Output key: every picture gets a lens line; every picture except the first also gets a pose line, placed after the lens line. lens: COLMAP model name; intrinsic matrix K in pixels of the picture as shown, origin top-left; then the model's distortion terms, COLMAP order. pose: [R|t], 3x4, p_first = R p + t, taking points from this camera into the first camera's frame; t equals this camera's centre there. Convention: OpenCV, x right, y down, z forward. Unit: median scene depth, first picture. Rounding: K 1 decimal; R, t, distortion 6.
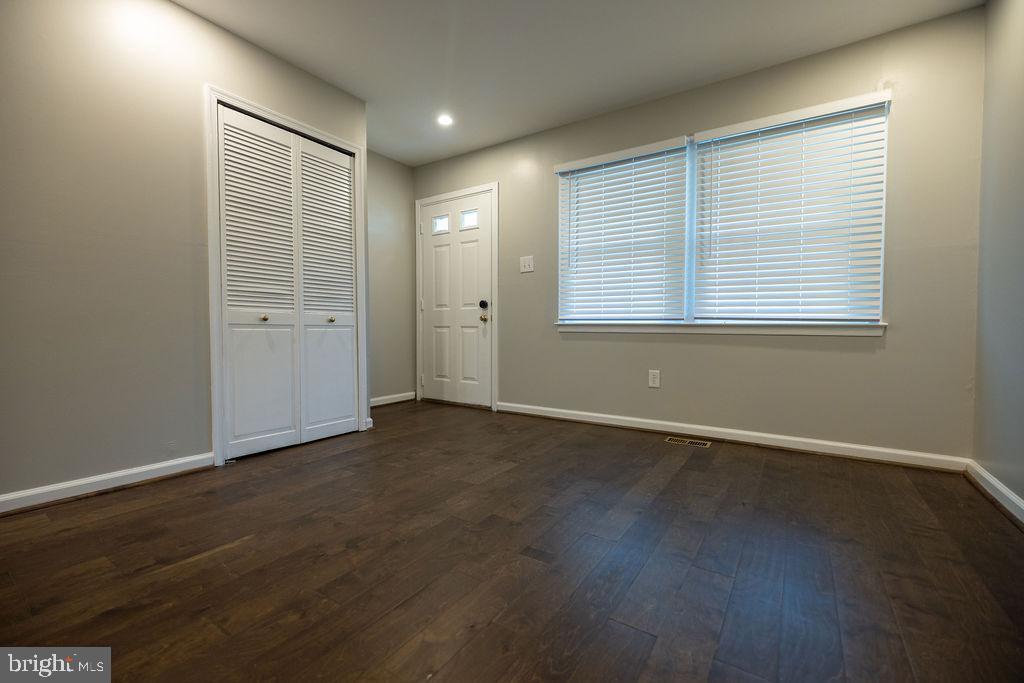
lens RADIAL K [[427.3, 0, 512.2], [0, 427.3, 339.7], [0, 0, 1]] dist [0.002684, -0.000557]
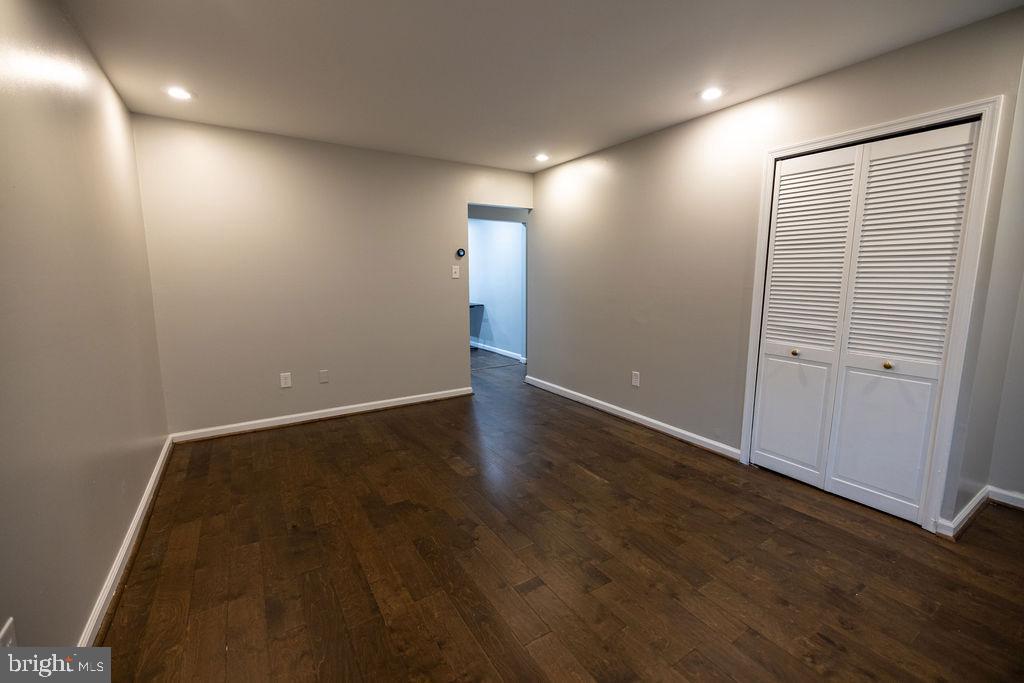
lens RADIAL K [[427.3, 0, 511.5], [0, 427.3, 338.4], [0, 0, 1]] dist [0.002684, -0.000557]
pose [[-0.393707, 0.129416, -0.910080, 0.650031], [-0.031881, 0.987522, 0.154220, -0.230024], [0.918683, 0.089732, -0.384668, 0.792710]]
